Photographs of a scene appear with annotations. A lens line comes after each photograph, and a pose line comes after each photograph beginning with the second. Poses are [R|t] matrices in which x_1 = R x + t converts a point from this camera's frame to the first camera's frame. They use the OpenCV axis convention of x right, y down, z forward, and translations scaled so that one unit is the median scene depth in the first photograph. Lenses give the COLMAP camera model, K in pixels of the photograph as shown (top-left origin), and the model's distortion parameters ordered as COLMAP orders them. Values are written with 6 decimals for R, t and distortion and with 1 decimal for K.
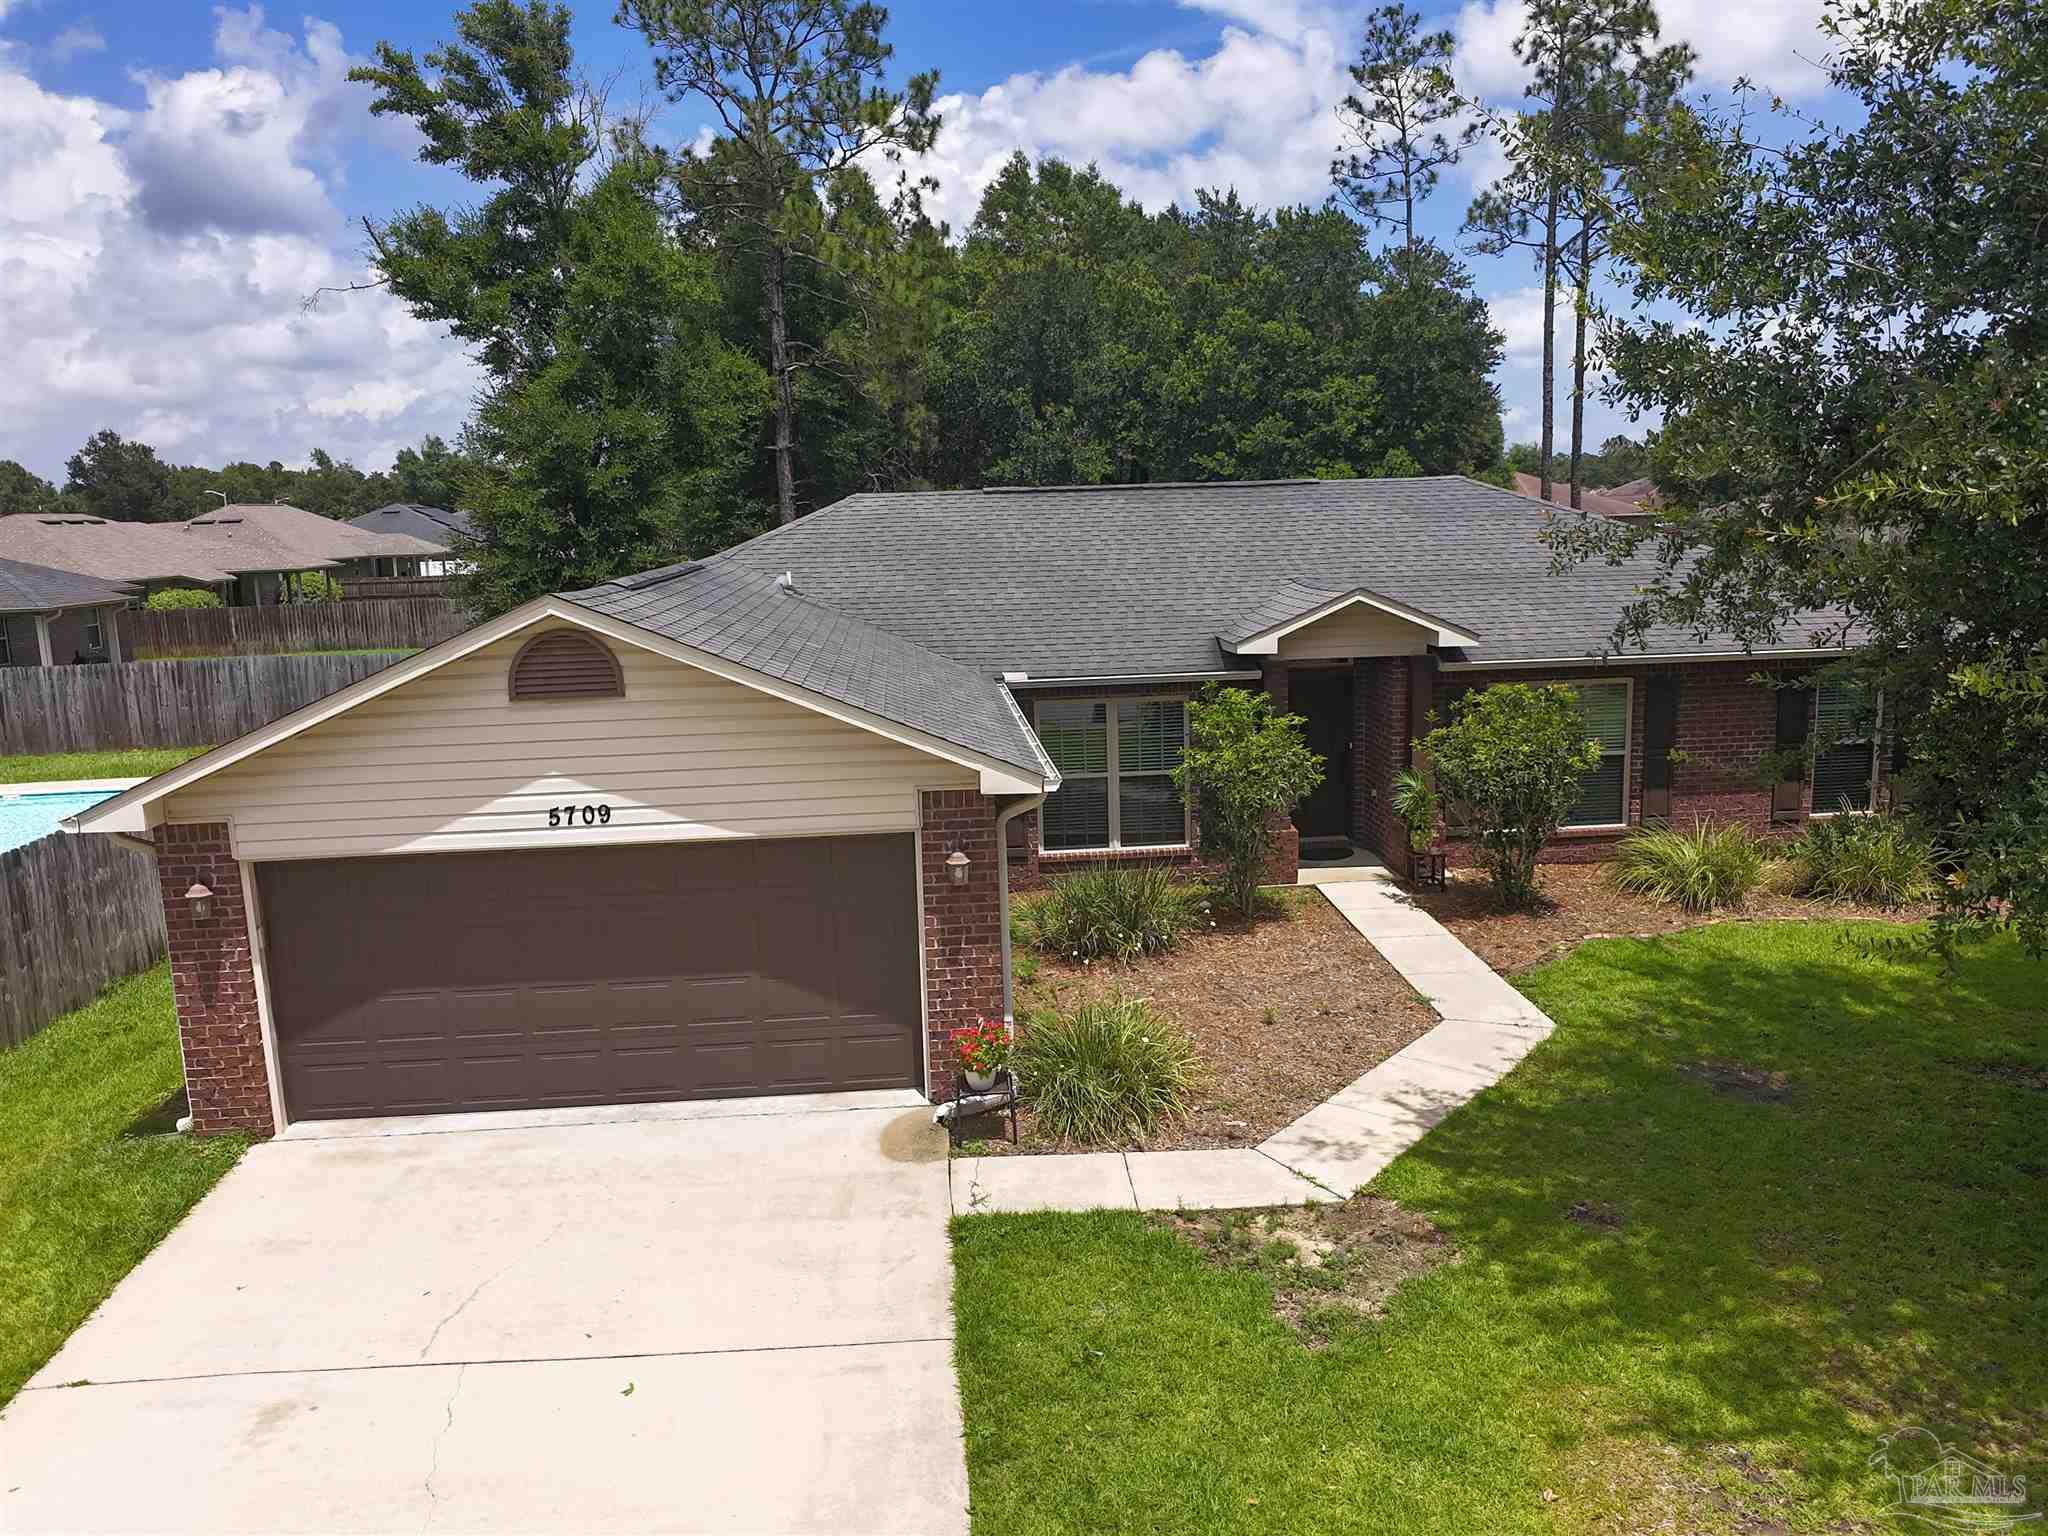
lens RADIAL K [[1511.8, 0, 1022.7], [0, 1511.8, 774.5], [0, 0, 1]] dist [-0.033463, 0.007271]
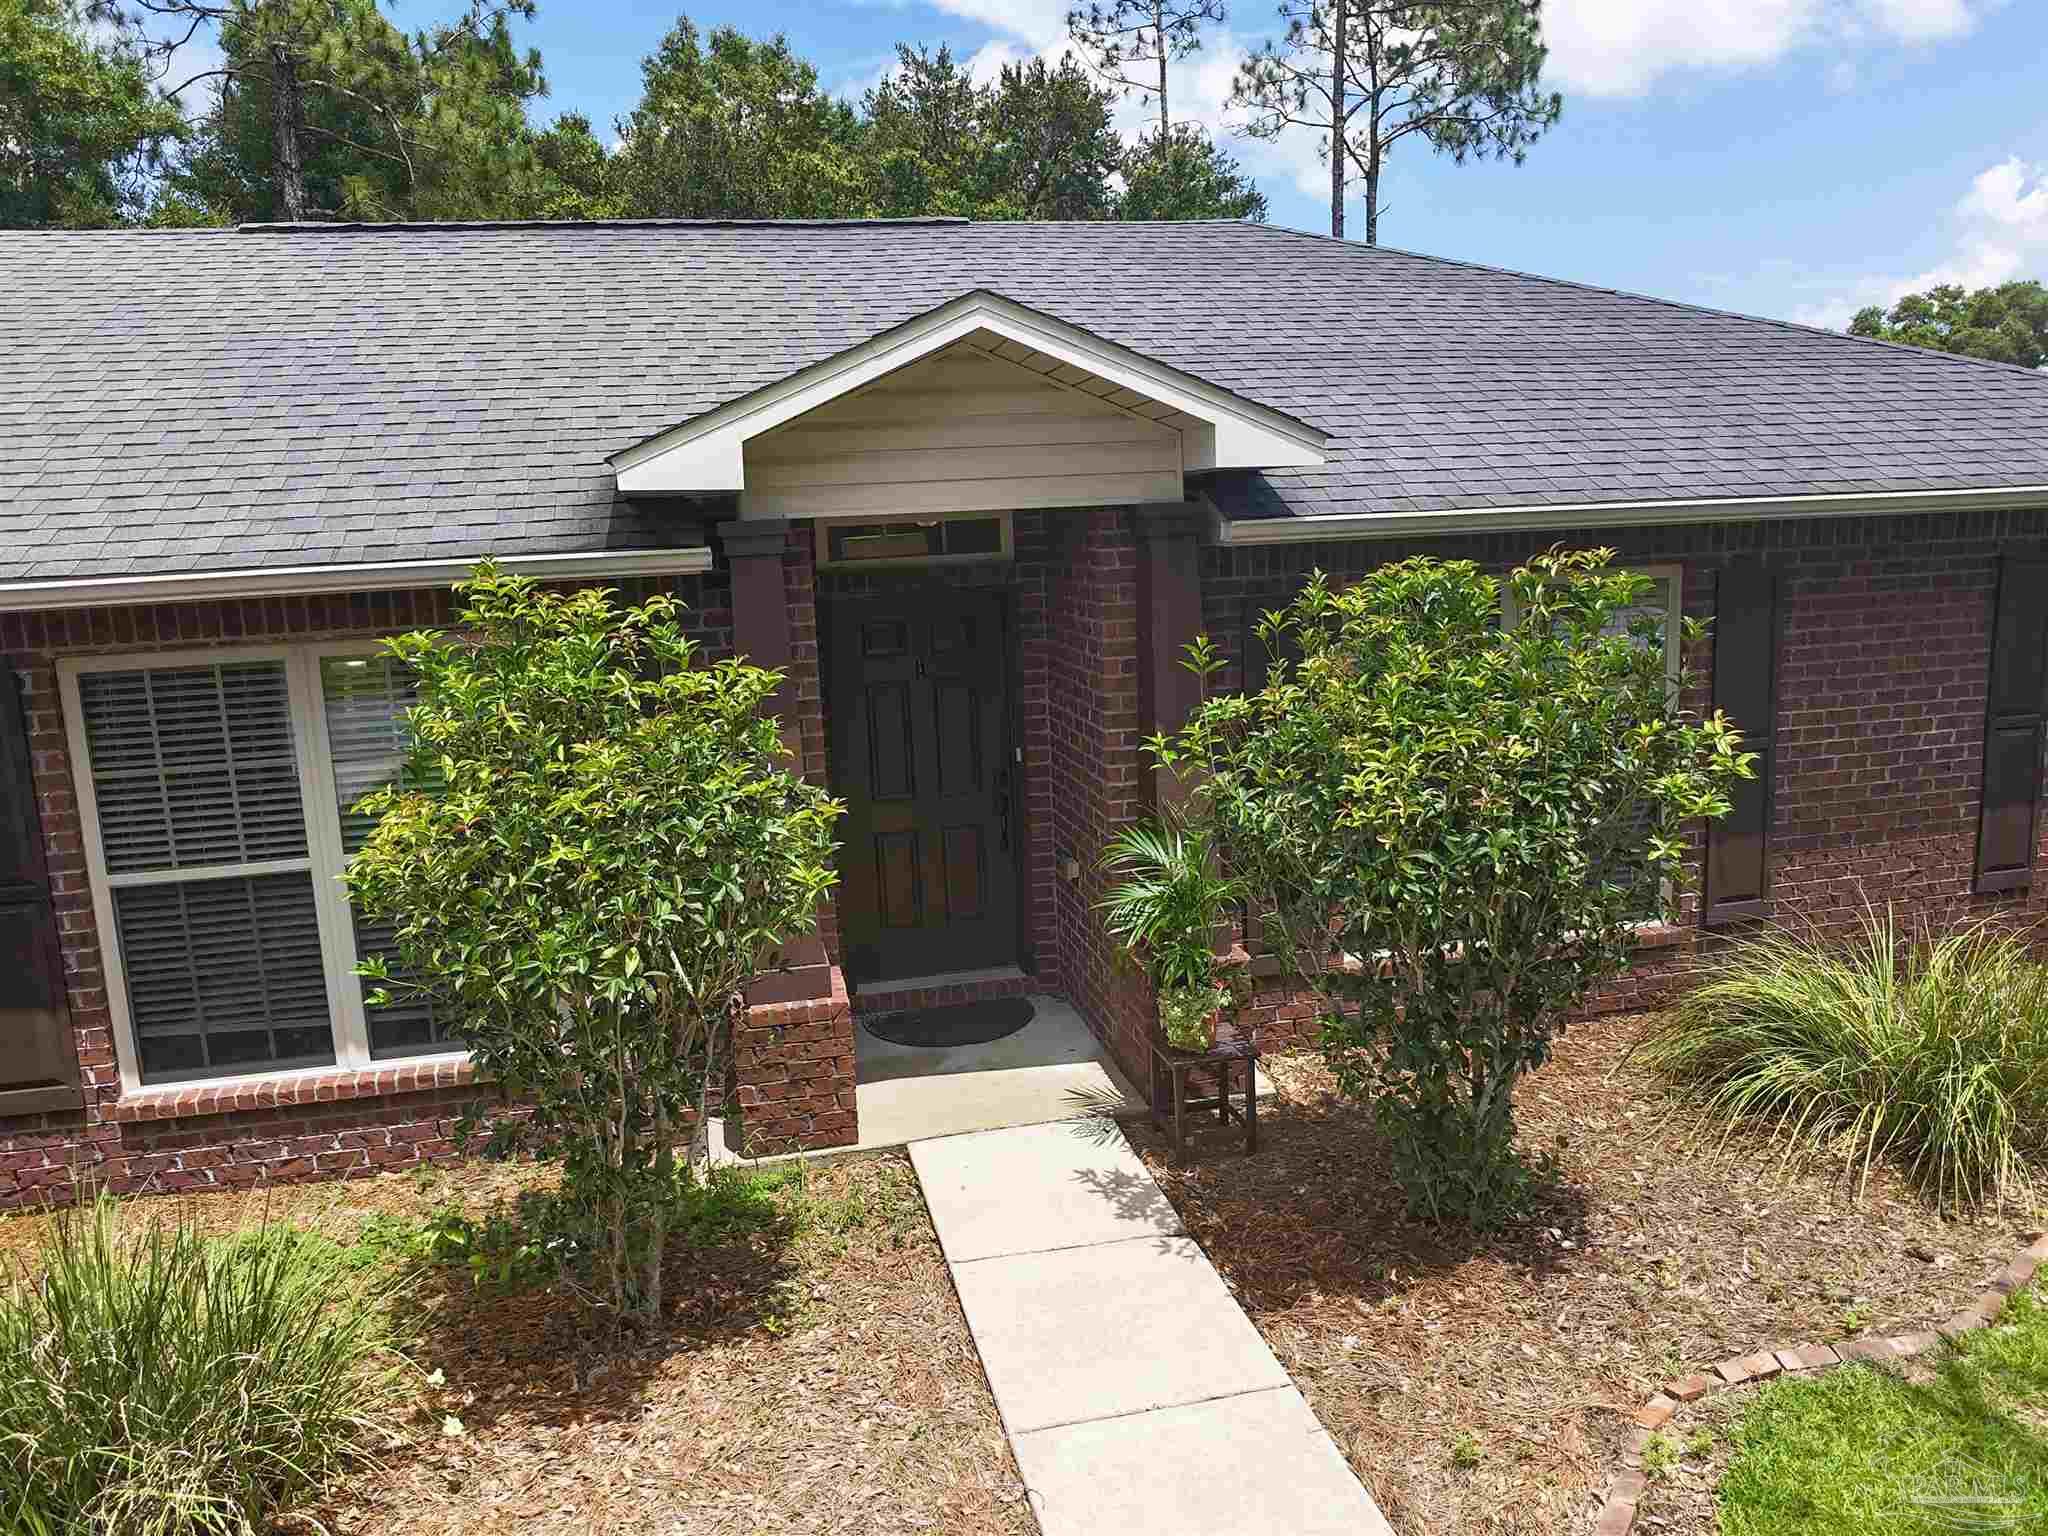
lens RADIAL K [[1511.8, 0, 1019.9], [0, 1511.8, 769.8], [0, 0, 1]] dist [-0.033463, 0.007271]
pose [[0.990245, -0.036117, 0.134577, 0.175543], [0.036993, 0.999307, -0.004017, -0.014144], [-0.134339, 0.008956, 0.990895, 0.639018]]
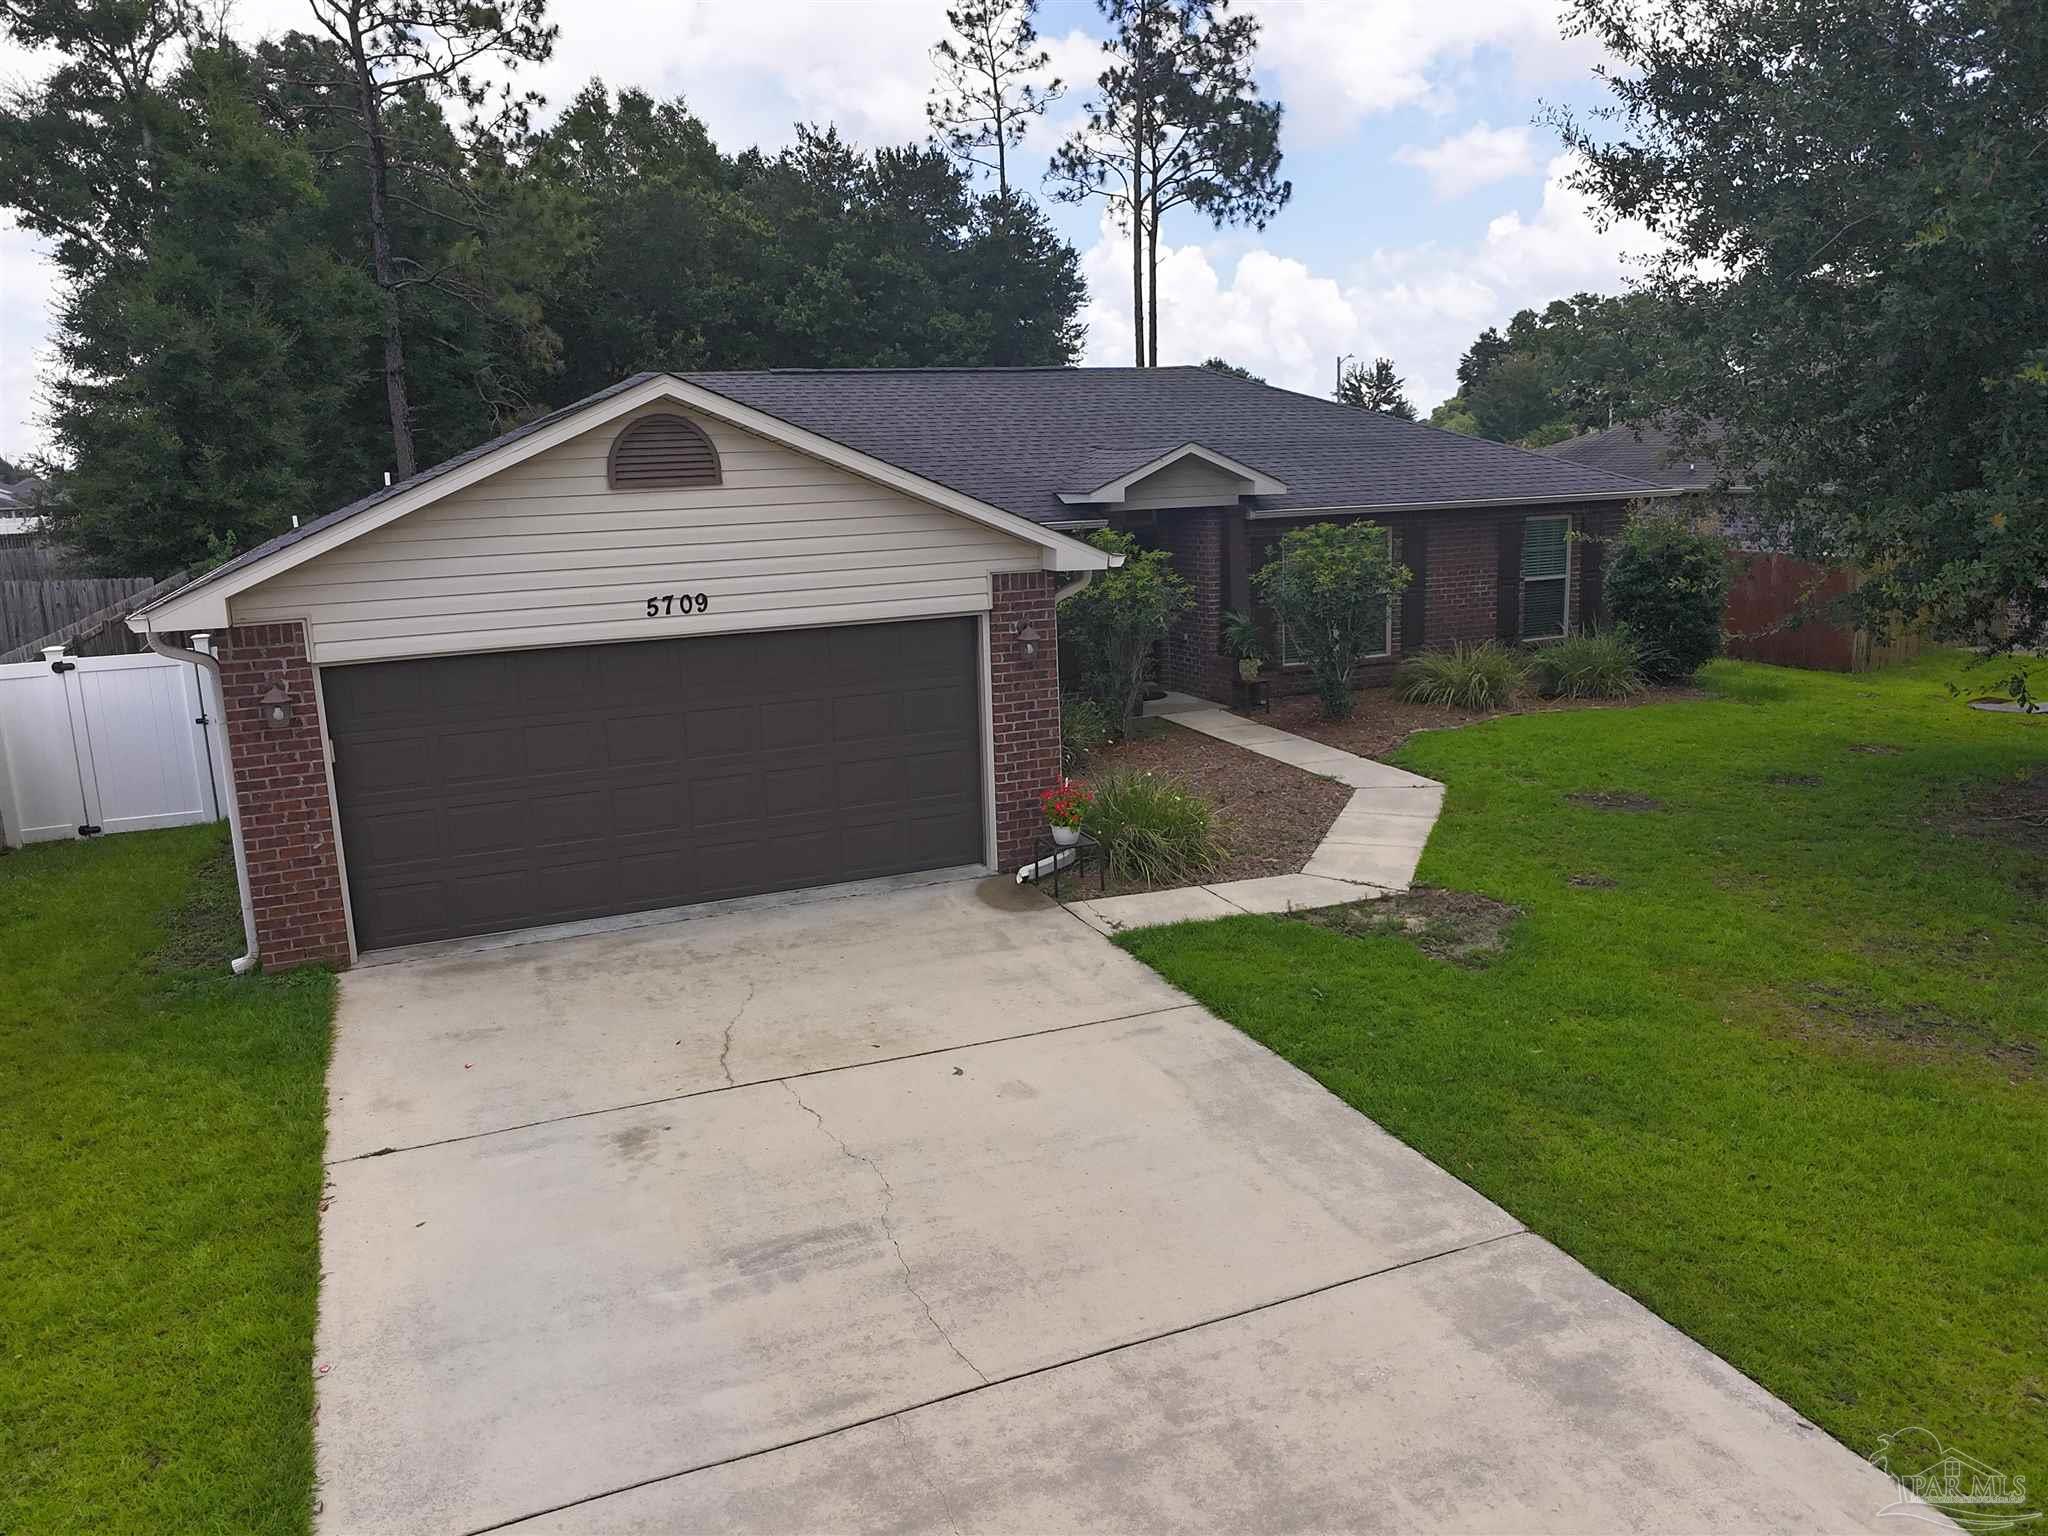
lens RADIAL K [[1511.8, 0, 1029.7], [0, 1511.8, 762.7], [0, 0, 1]] dist [-0.033463, 0.007271]
pose [[0.946655, -0.067713, 0.315056, -0.244608], [0.064187, 0.997705, 0.021566, 0.077694], [-0.315793, -0.000193, 0.948828, -0.015811]]
